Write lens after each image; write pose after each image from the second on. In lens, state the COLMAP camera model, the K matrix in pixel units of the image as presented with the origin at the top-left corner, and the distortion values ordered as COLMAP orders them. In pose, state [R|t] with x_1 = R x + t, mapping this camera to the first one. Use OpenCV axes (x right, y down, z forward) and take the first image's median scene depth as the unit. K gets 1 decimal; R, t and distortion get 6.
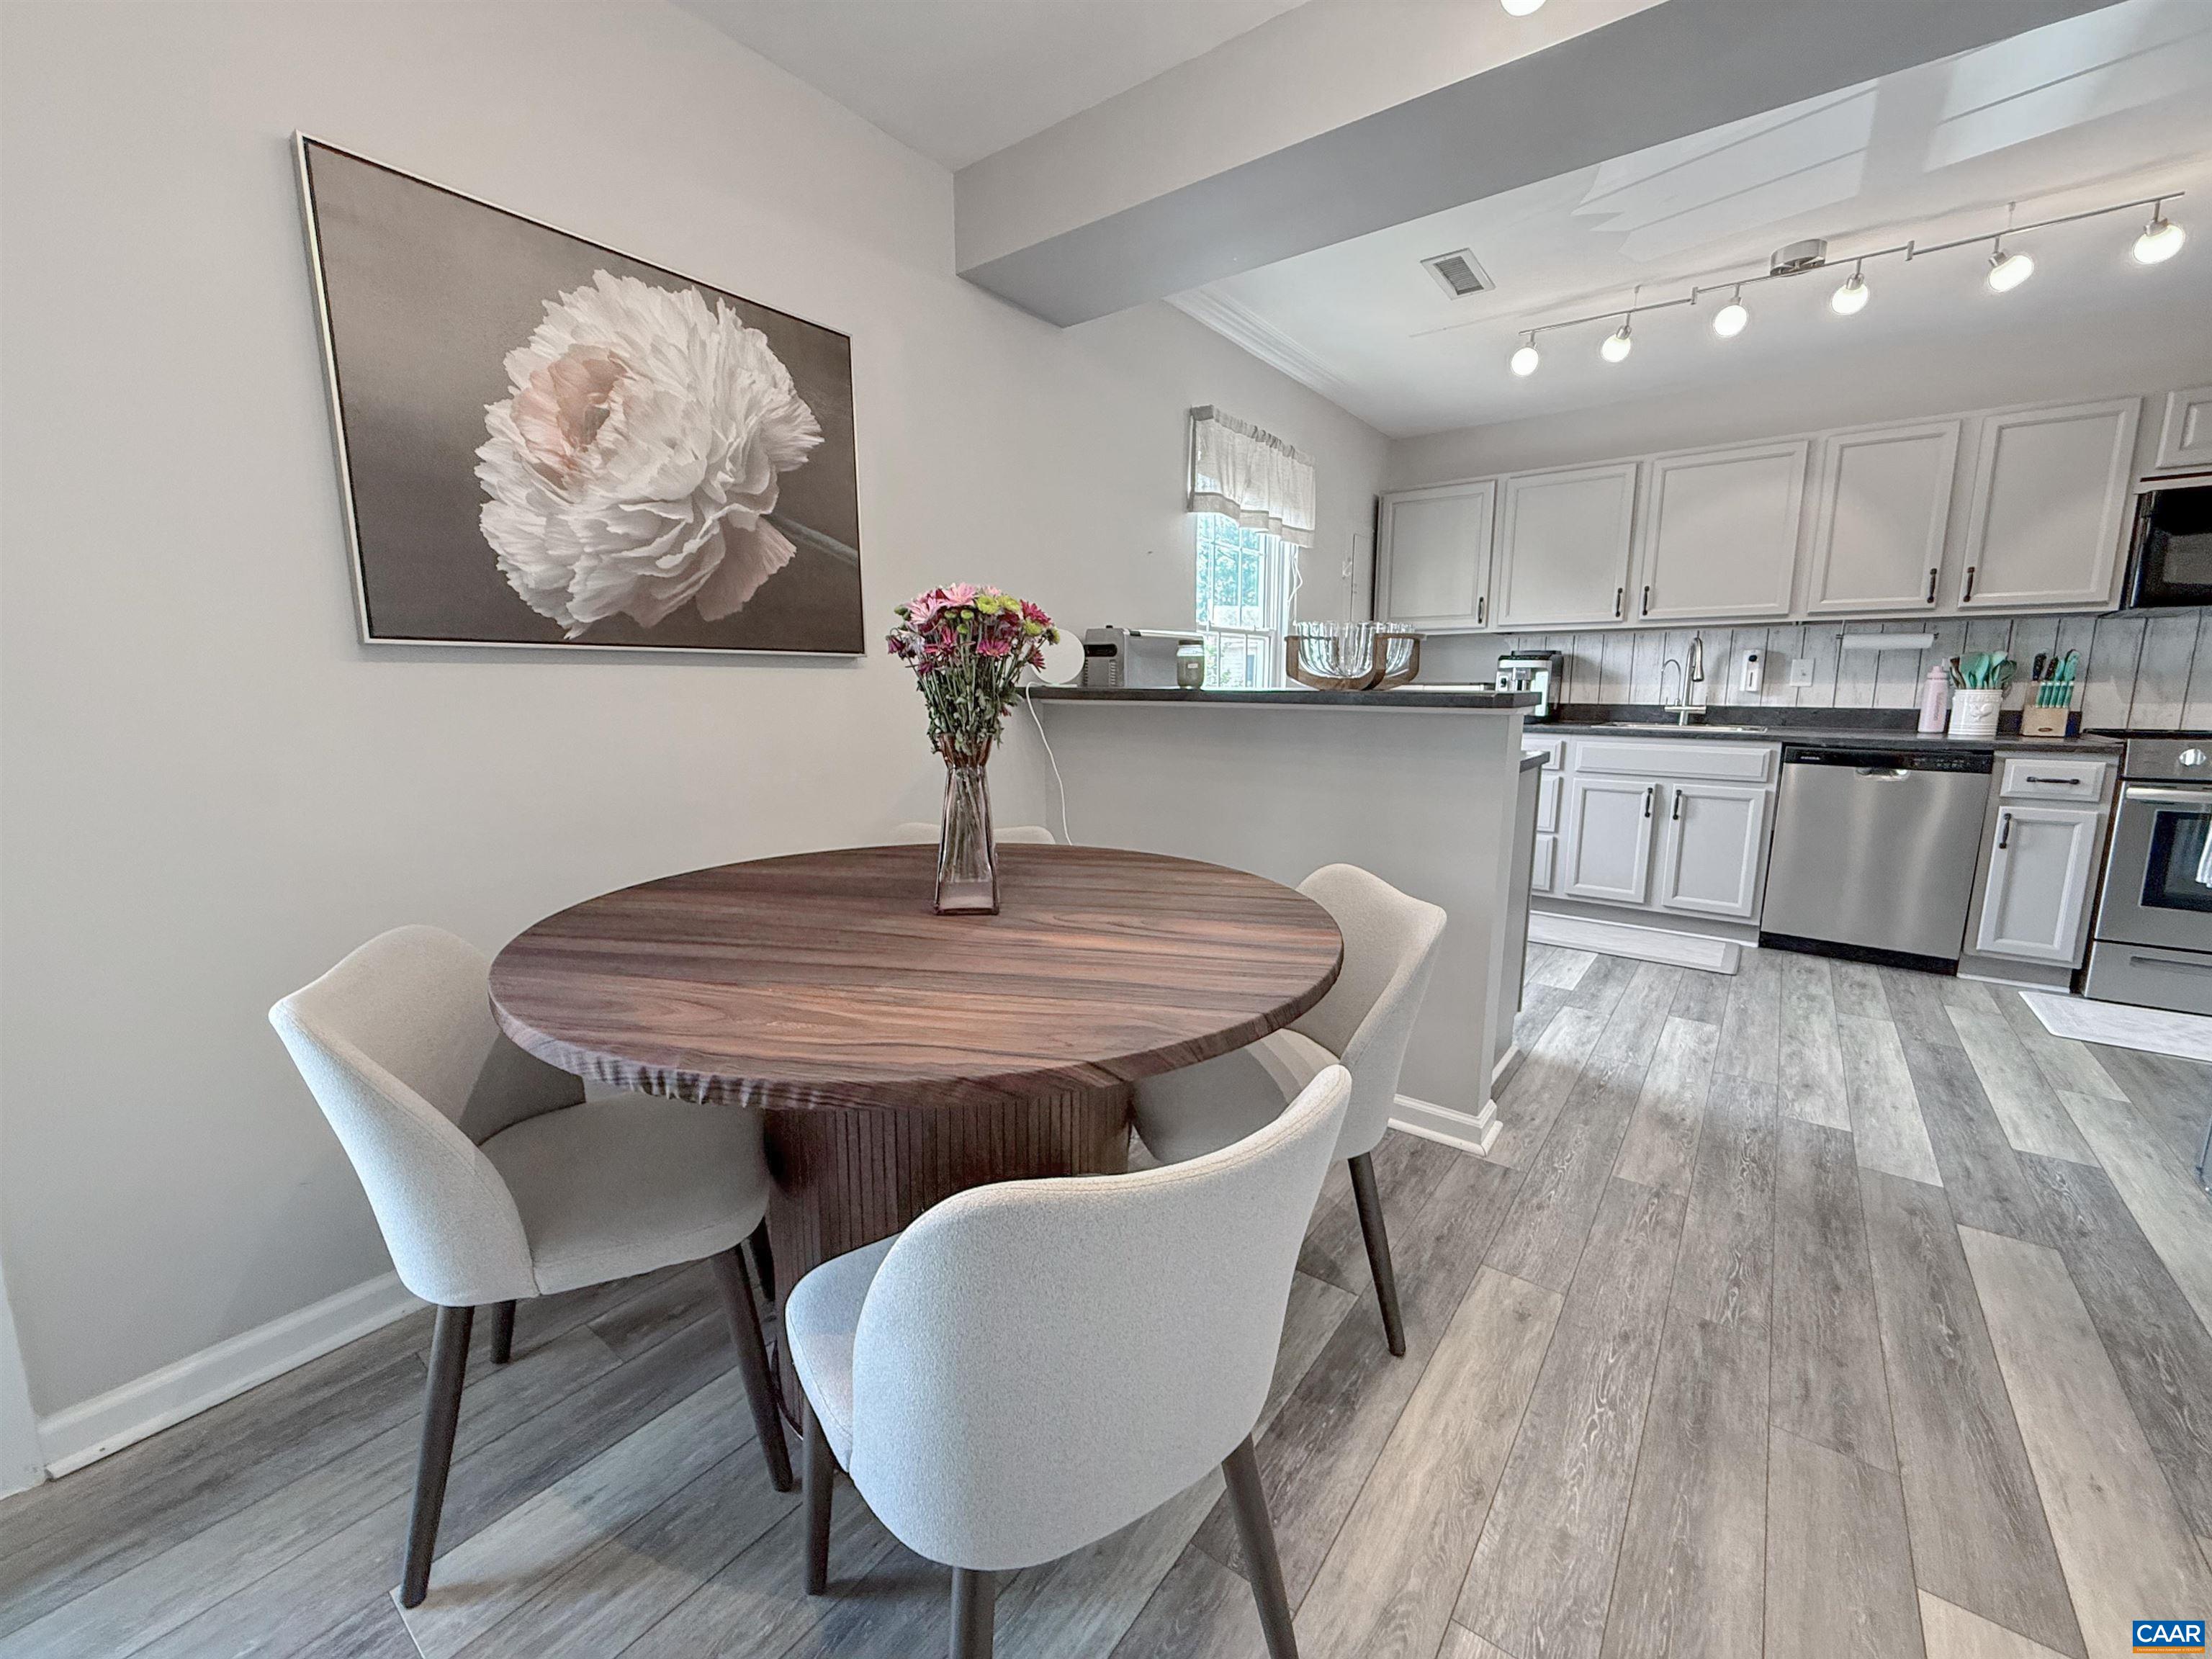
lens RADIAL K [[893.1, 0, 1106.8], [0, 893.1, 817.4], [0, 0, 1]] dist [-0.001321, -0.000472]
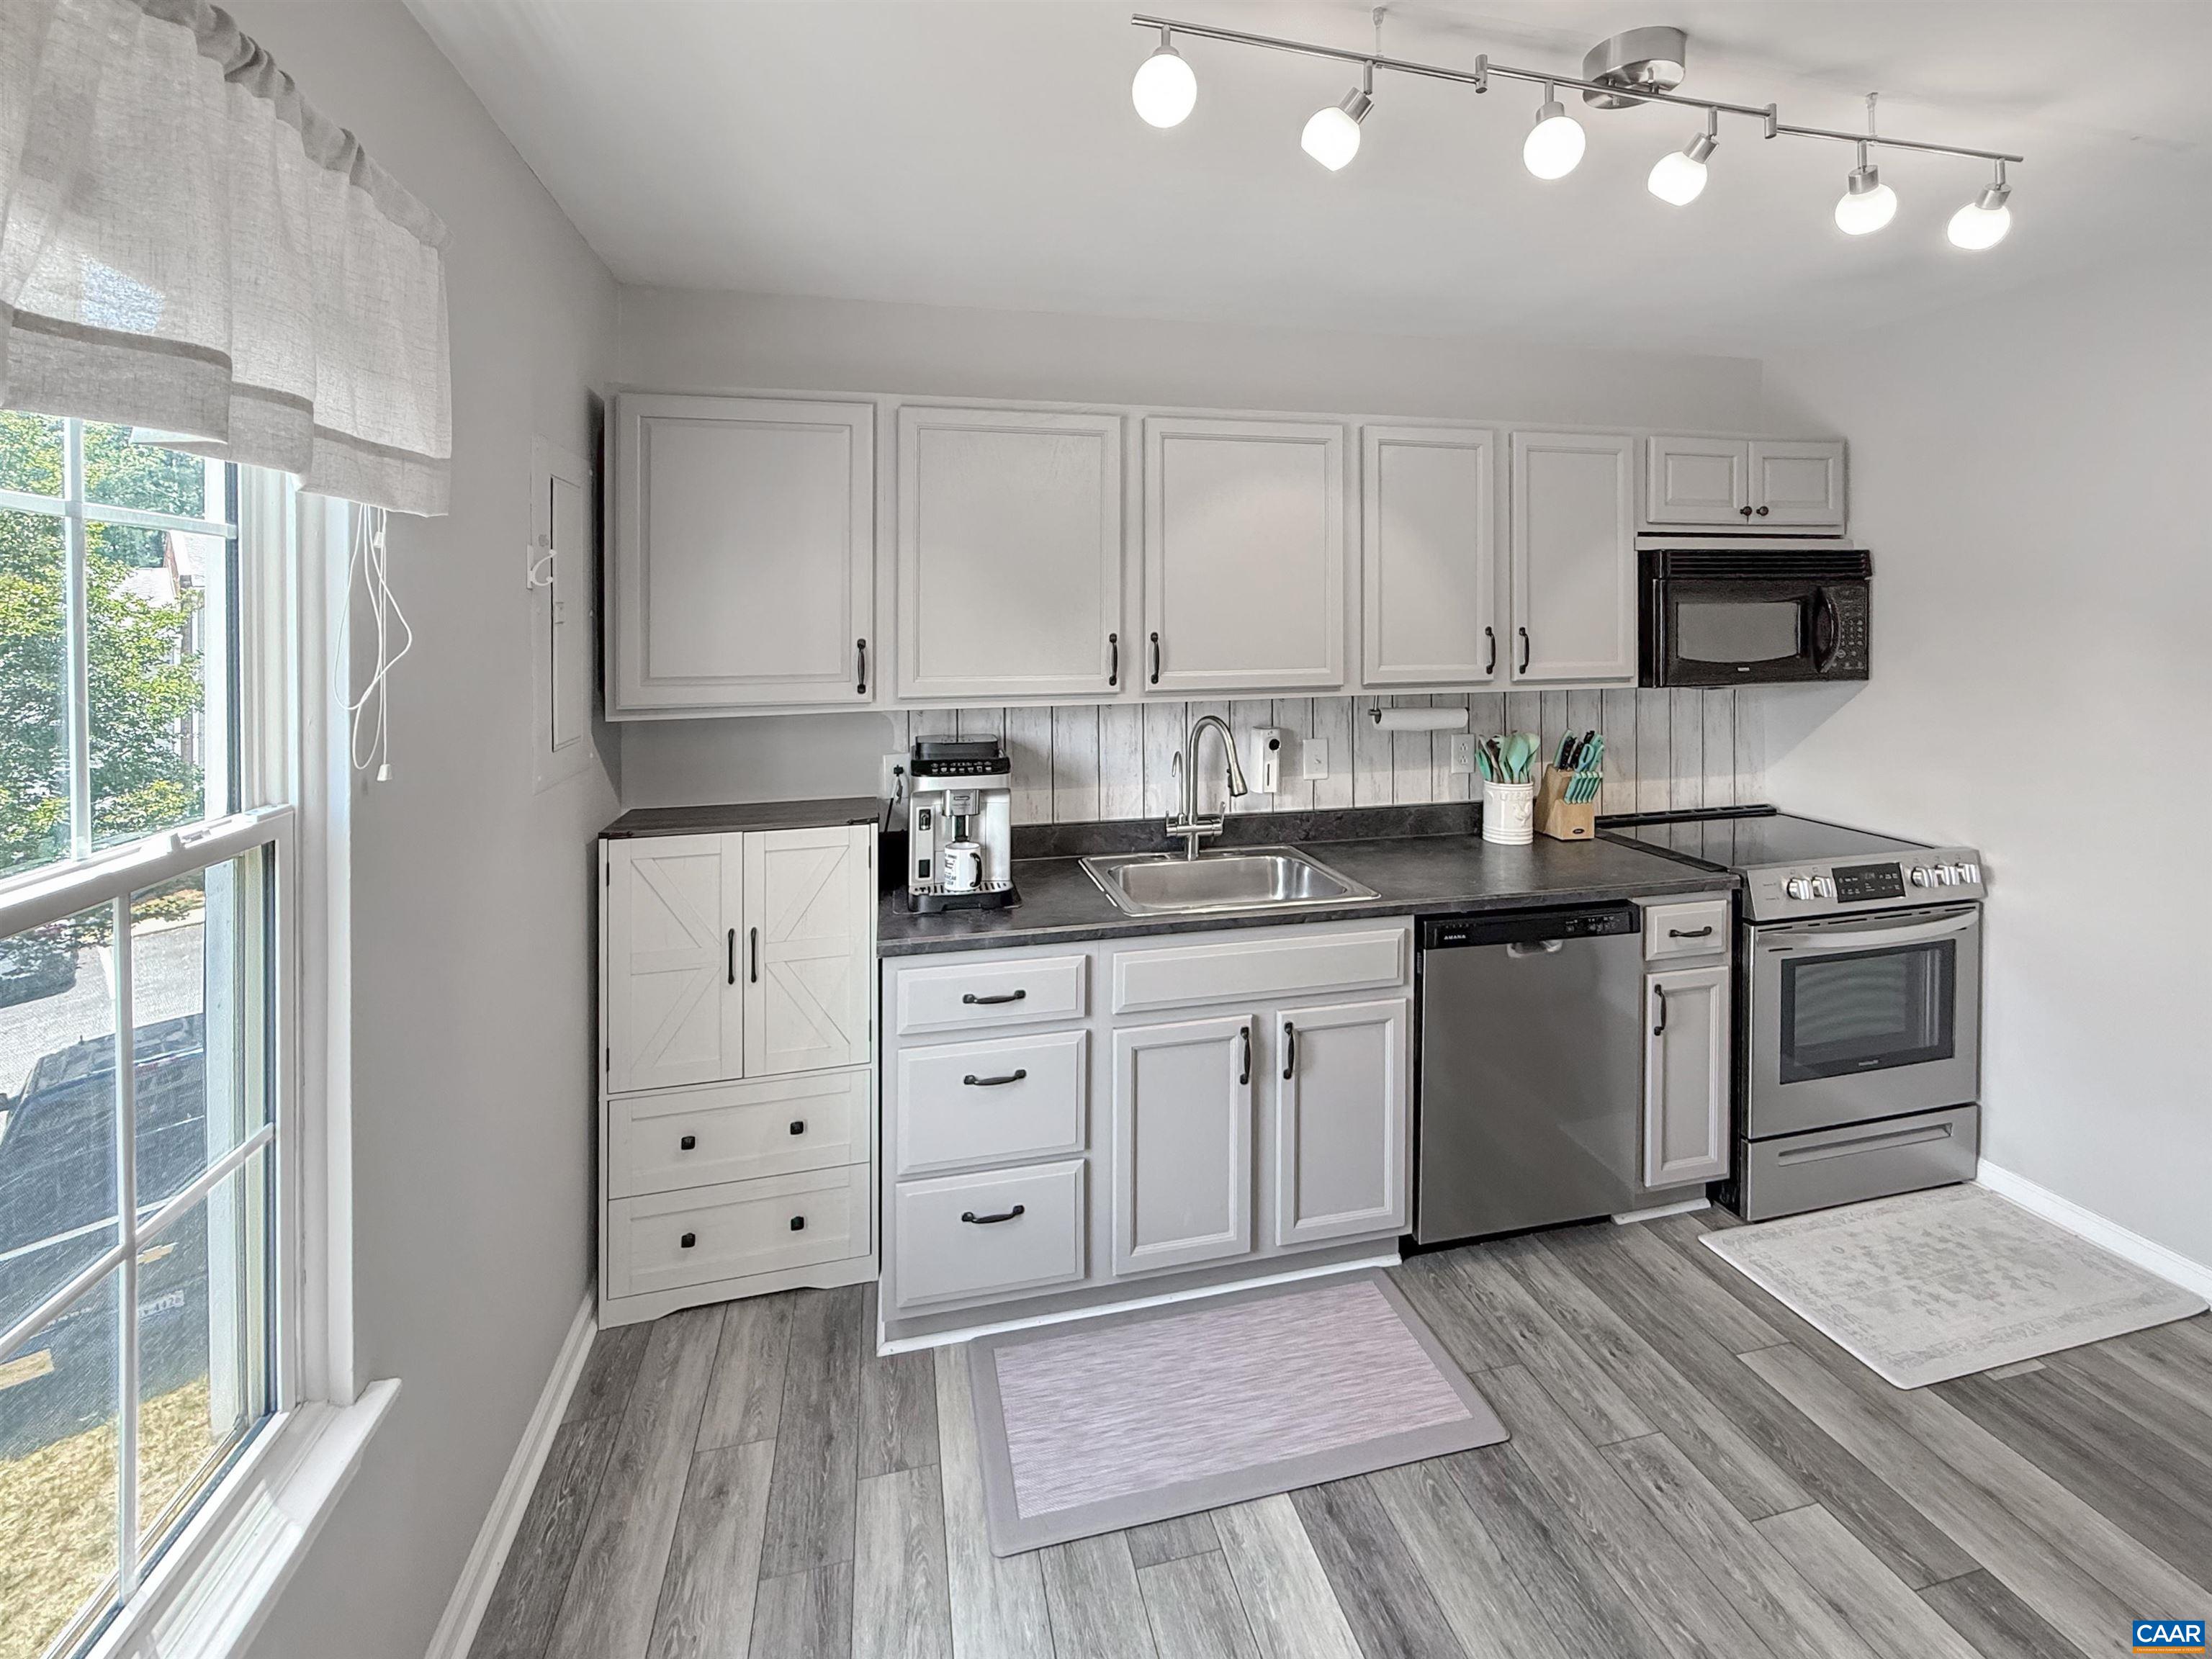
lens RADIAL K [[965.5, 0, 1121.5], [0, 965.5, 625.5], [0, 0, 1]] dist [-0.001129, -0.000320]
pose [[0.633468, -0.007748, 0.773730, 0.144705], [0.121934, 0.988456, -0.089931, -0.245582], [-0.764101, 0.151312, 0.627100, 0.737365]]
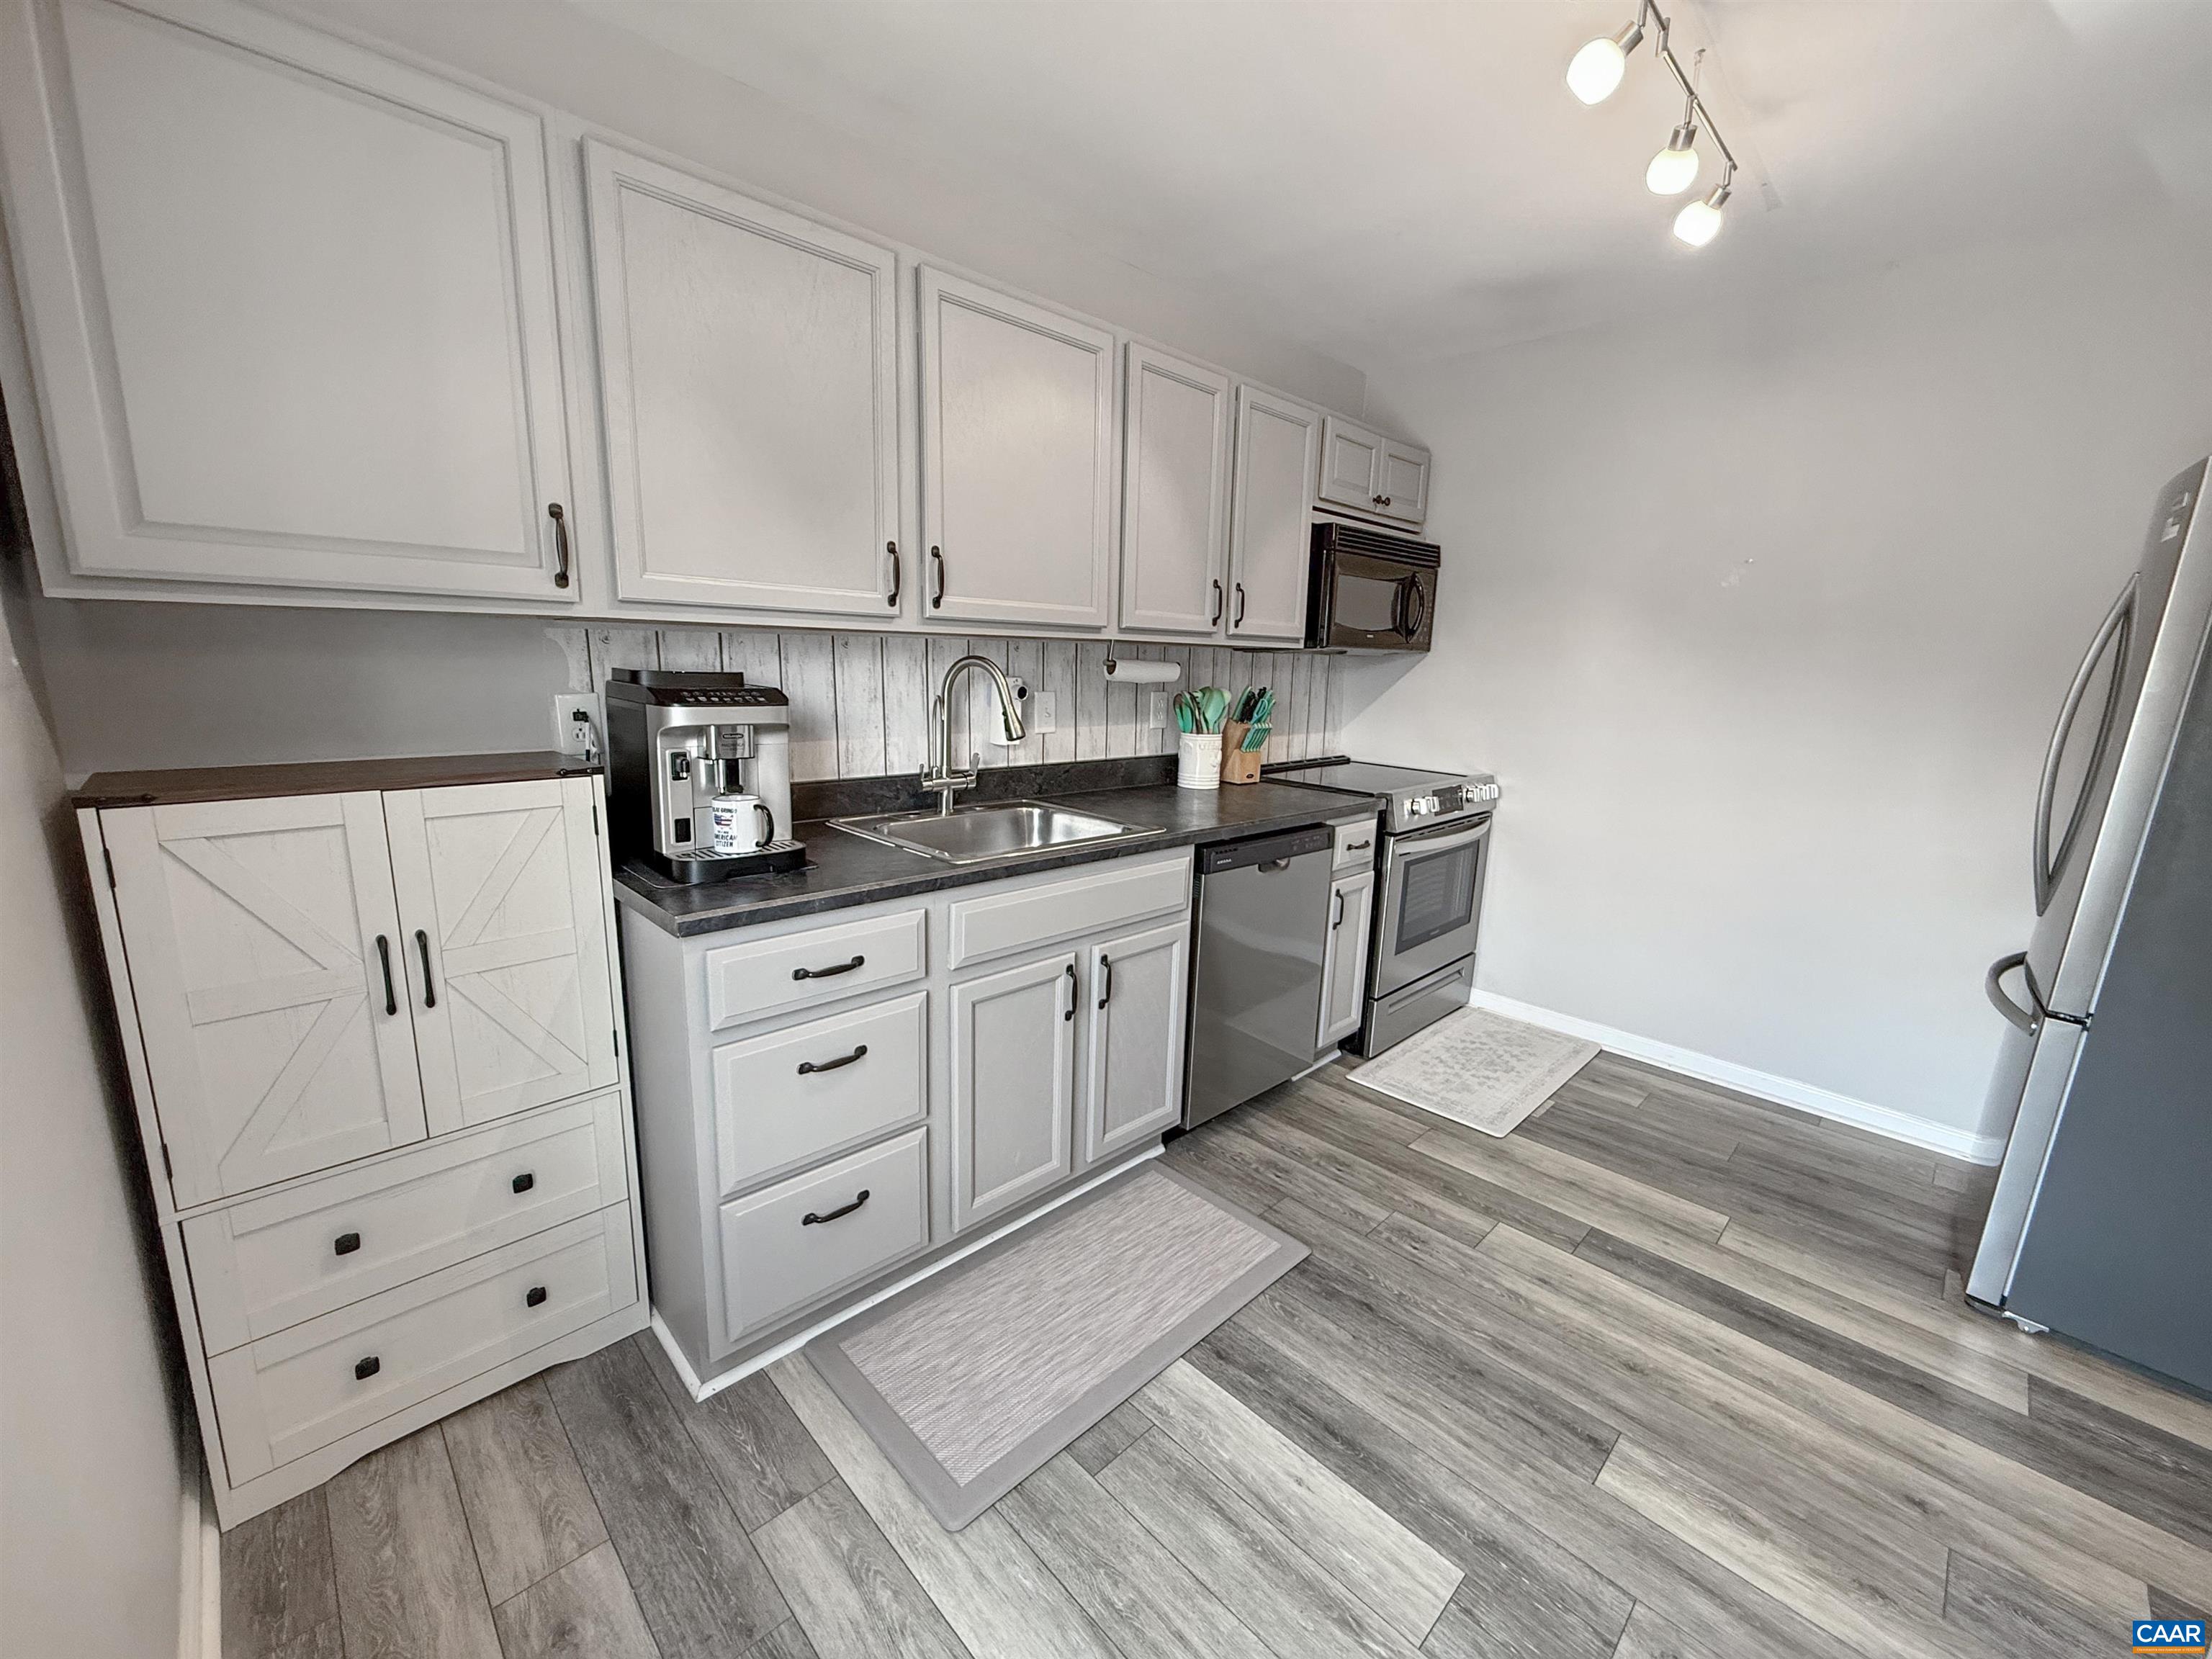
lens RADIAL K [[886.7, 0, 1102.7], [0, 886.7, 837.1], [0, 0, 1]] dist [-0.001985, -0.000257]
pose [[0.151216, -0.193063, 0.969464, 0.155374], [0.117567, 0.977293, 0.176284, -0.209538], [-0.981484, 0.087320, 0.170480, 0.983653]]
